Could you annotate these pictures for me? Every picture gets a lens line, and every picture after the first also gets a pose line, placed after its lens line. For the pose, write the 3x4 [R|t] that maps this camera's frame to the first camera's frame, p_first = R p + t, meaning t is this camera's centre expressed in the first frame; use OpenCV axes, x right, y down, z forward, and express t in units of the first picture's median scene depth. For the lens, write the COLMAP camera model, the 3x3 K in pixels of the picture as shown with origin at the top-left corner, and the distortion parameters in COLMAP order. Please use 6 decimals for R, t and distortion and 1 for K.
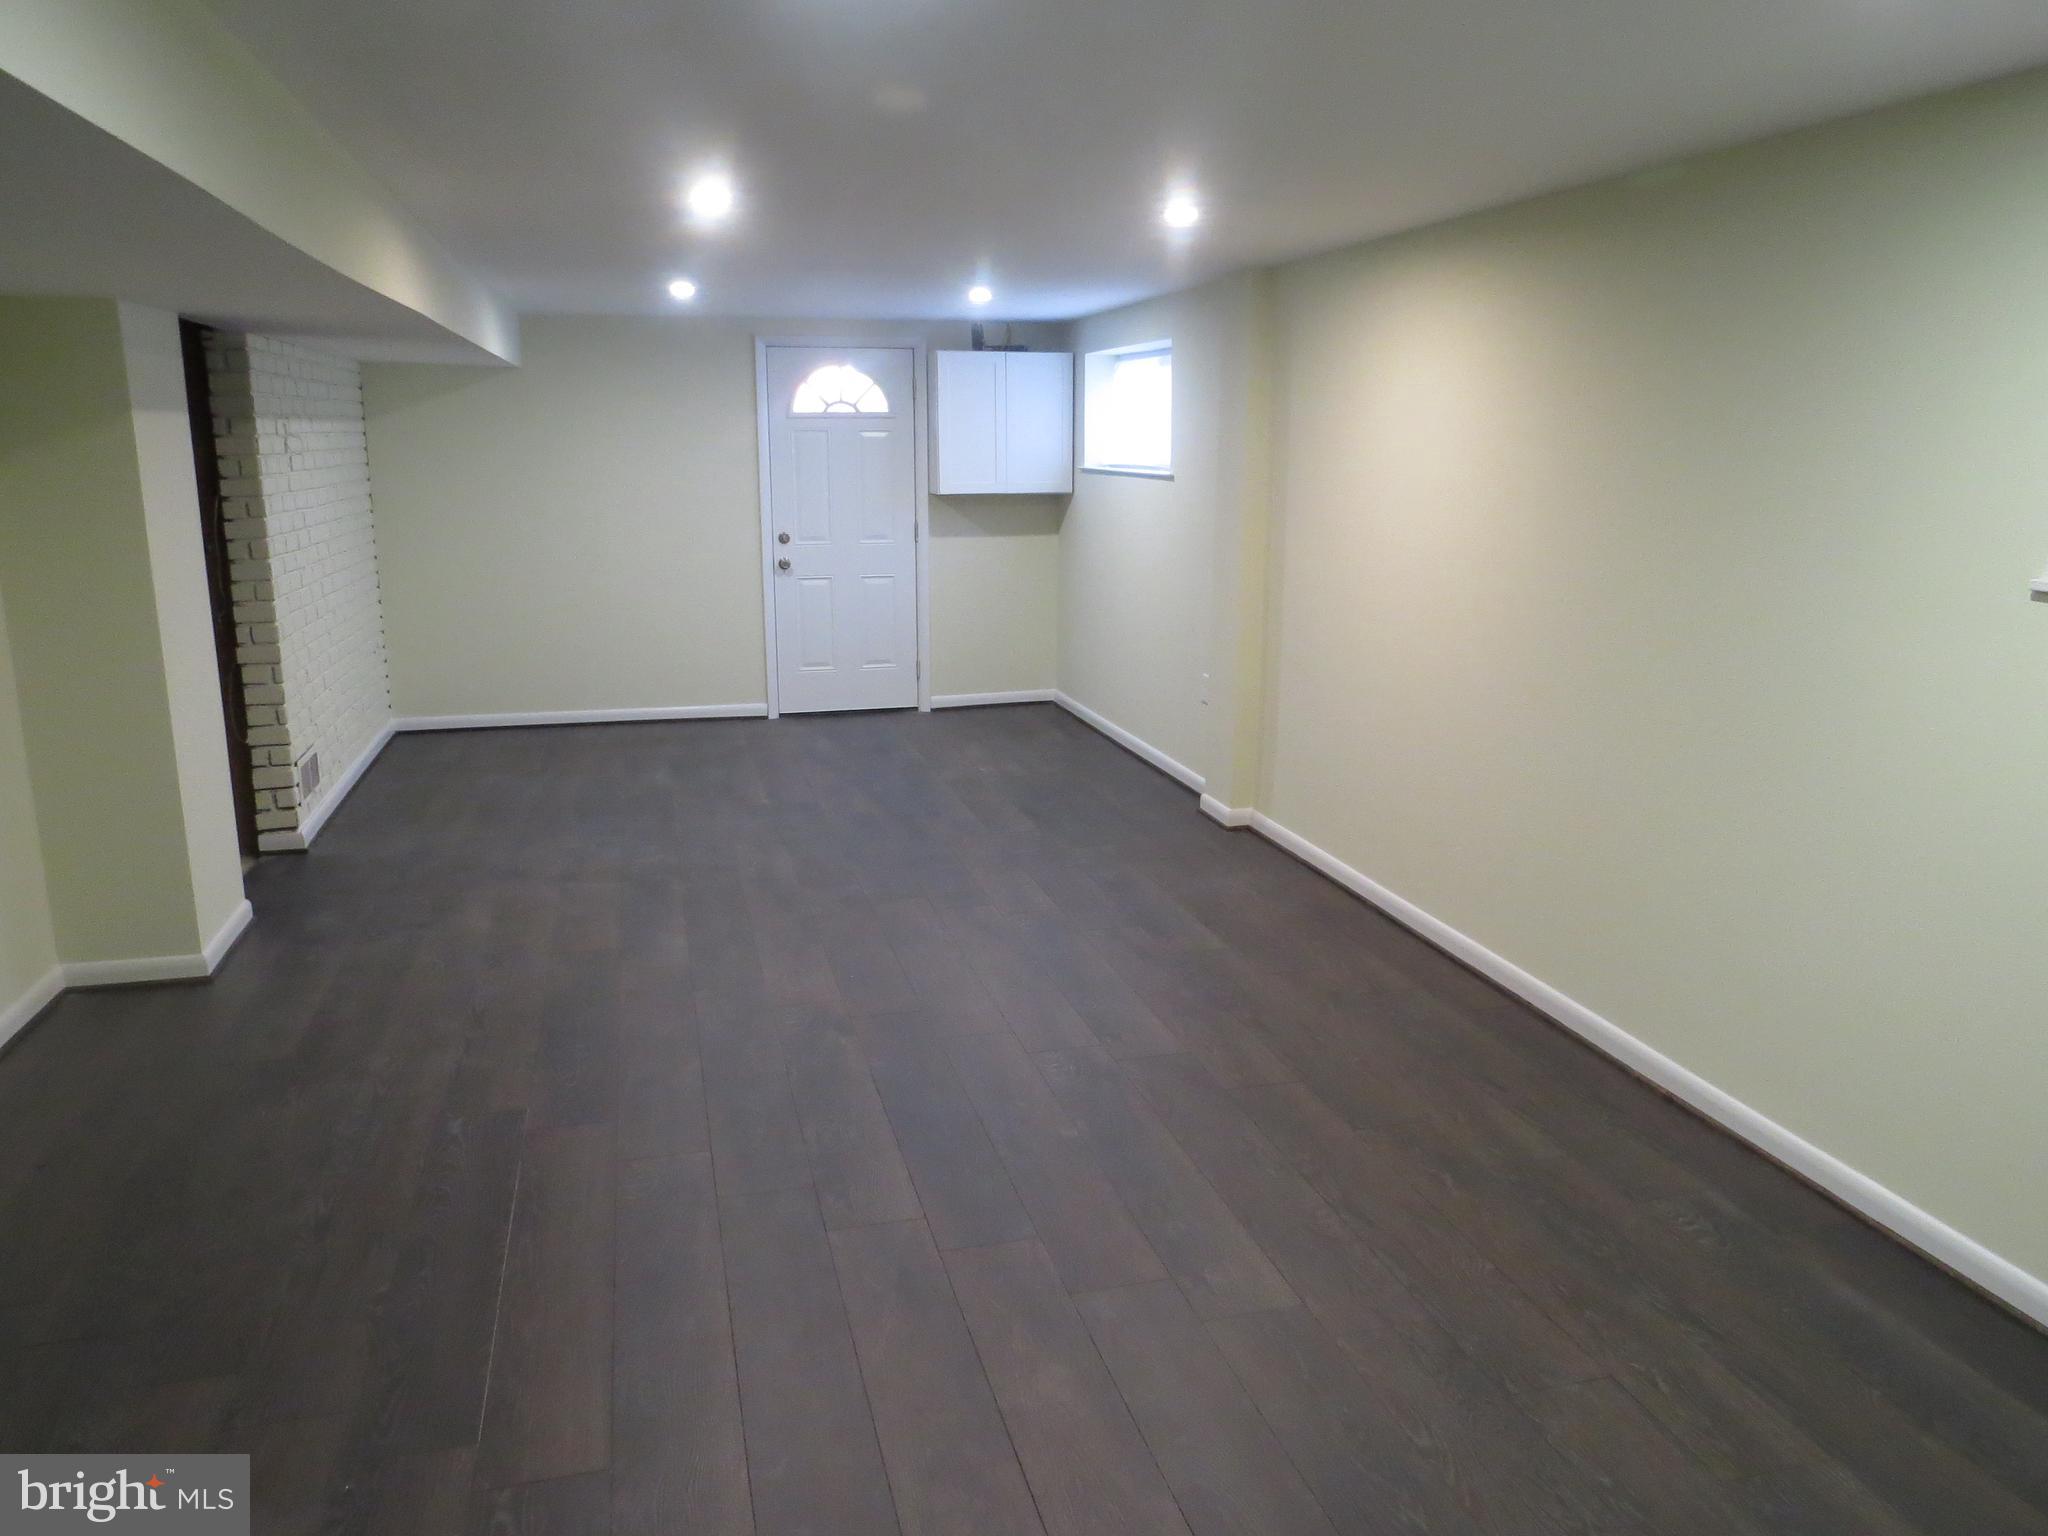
lens RADIAL K [[1446.3, 0, 1024.2], [0, 1446.3, 765.5], [0, 0, 1]] dist [-0.030972, 0.011799]
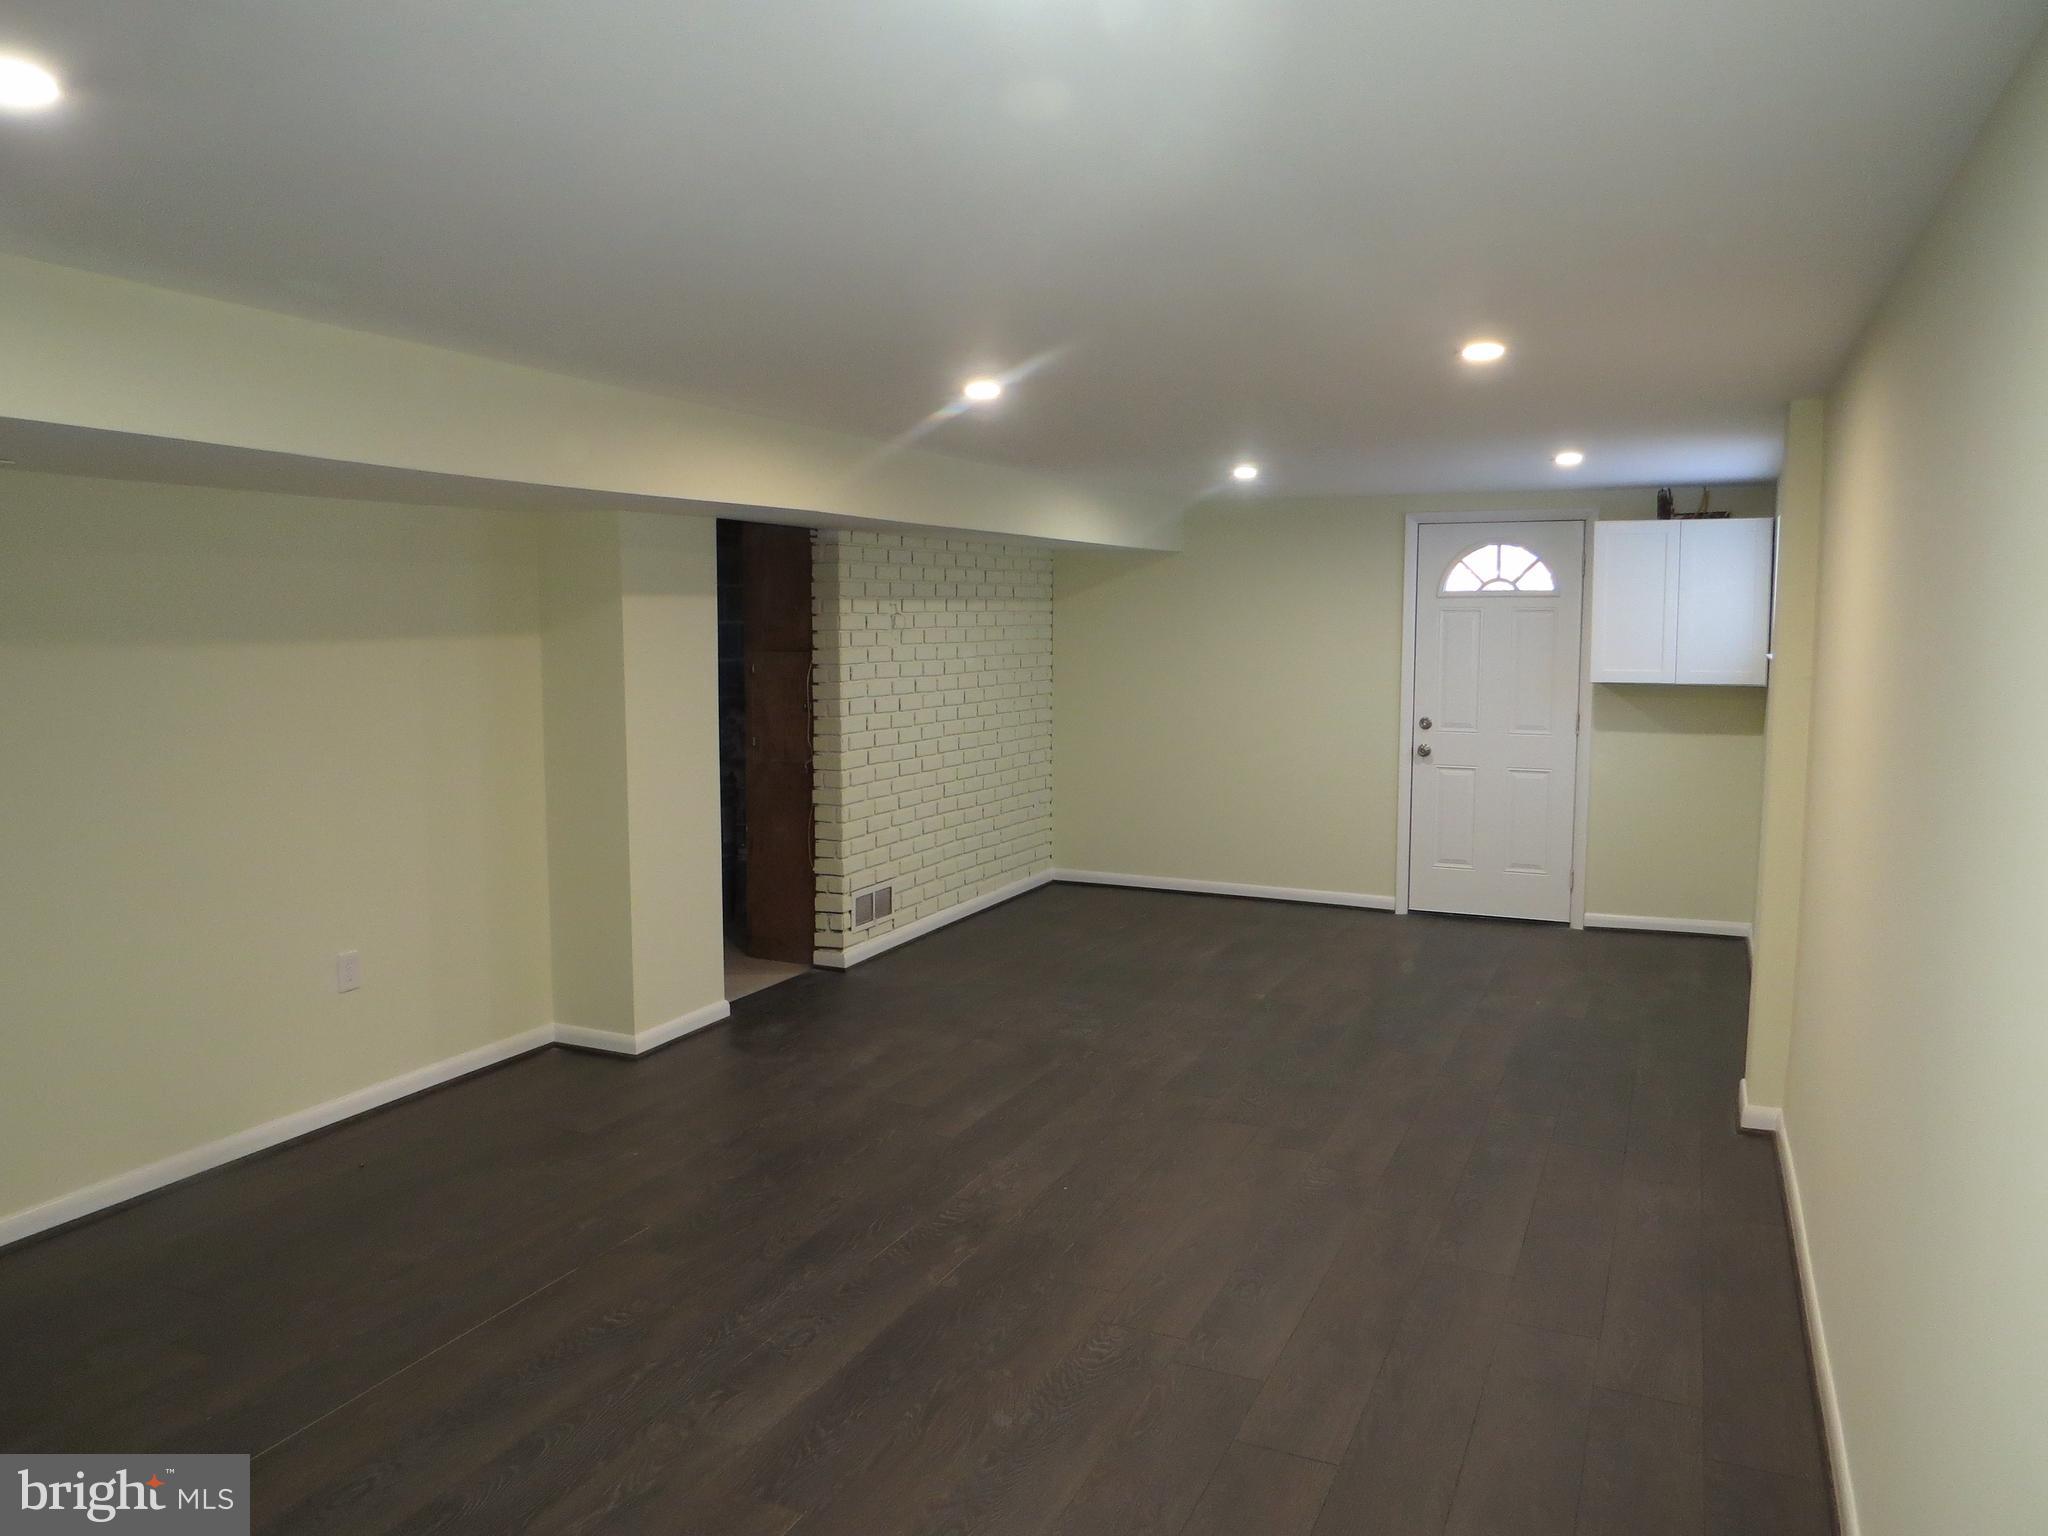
lens RADIAL K [[1446.3, 0, 1021.4], [0, 1446.3, 762.4], [0, 0, 1]] dist [-0.030972, 0.011799]
pose [[0.769105, 0.064052, -0.635905, 0.236103], [-0.140910, 0.987476, -0.070962, -0.030384], [0.623396, 0.144183, 0.768498, 0.127309]]
